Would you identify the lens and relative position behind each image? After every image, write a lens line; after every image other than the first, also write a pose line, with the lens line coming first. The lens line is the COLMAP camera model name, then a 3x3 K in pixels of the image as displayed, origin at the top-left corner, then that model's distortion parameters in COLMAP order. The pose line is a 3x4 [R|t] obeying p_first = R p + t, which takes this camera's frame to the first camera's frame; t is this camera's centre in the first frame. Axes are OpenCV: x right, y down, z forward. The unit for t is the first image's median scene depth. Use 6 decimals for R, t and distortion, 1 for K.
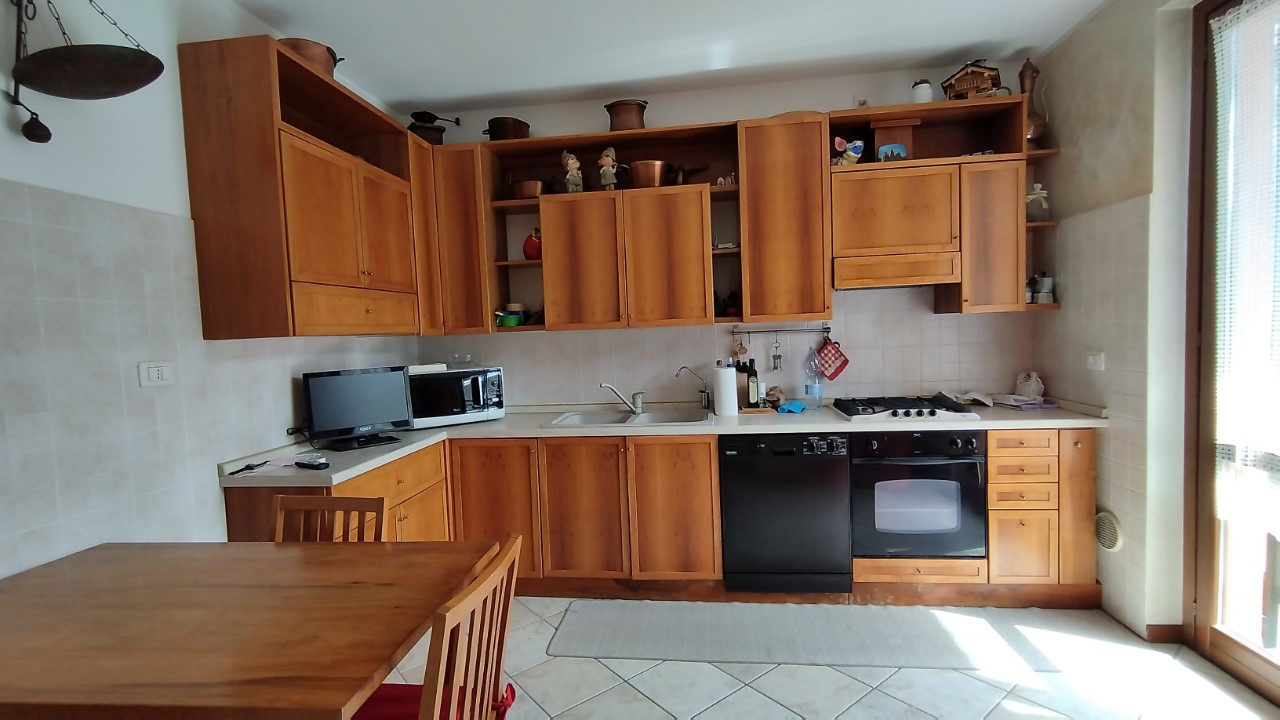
lens RADIAL K [[587.8, 0, 640.0], [0, 587.8, 360.0], [0, 0, 1]] dist [-0.002401, -0.000214]
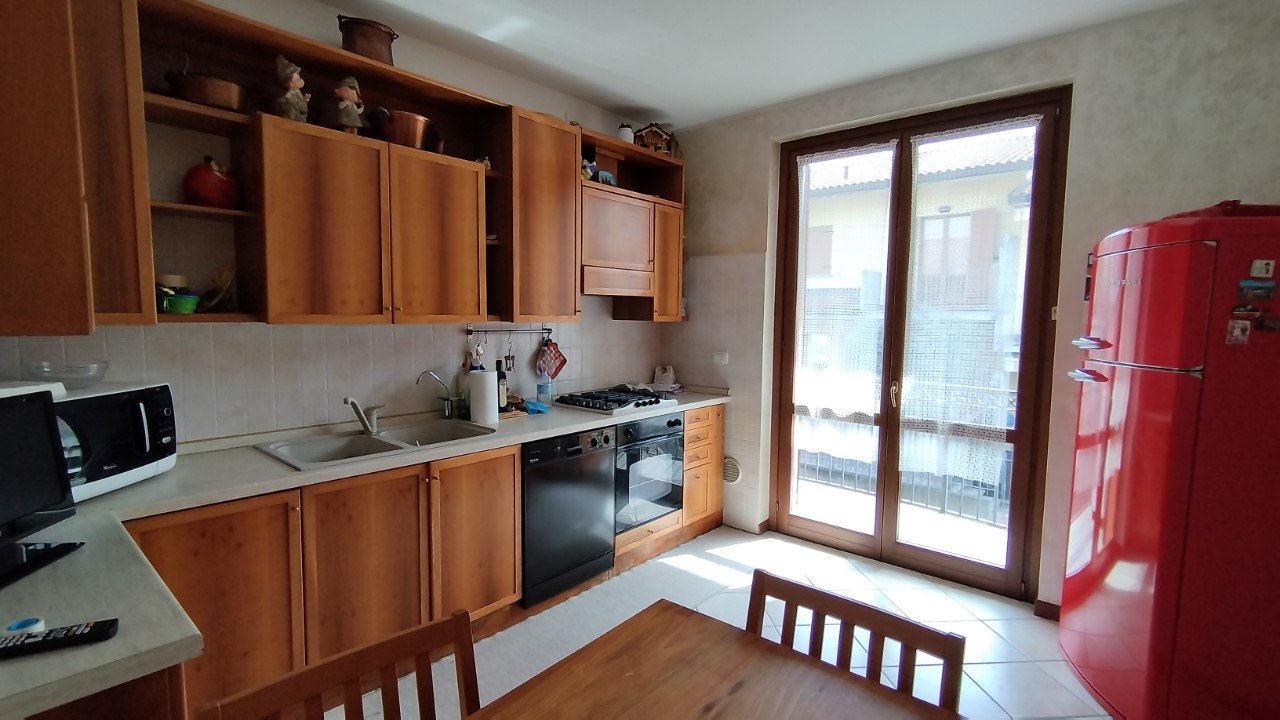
lens RADIAL K [[583.1, 0, 640.0], [0, 583.1, 360.0], [0, 0, 1]] dist [-0.001195, -0.000583]
pose [[0.557082, -0.018933, 0.830241, -0.496879], [0.009306, 0.999820, 0.016555, -0.017120], [-0.830405, -0.001496, 0.557158, 0.316751]]
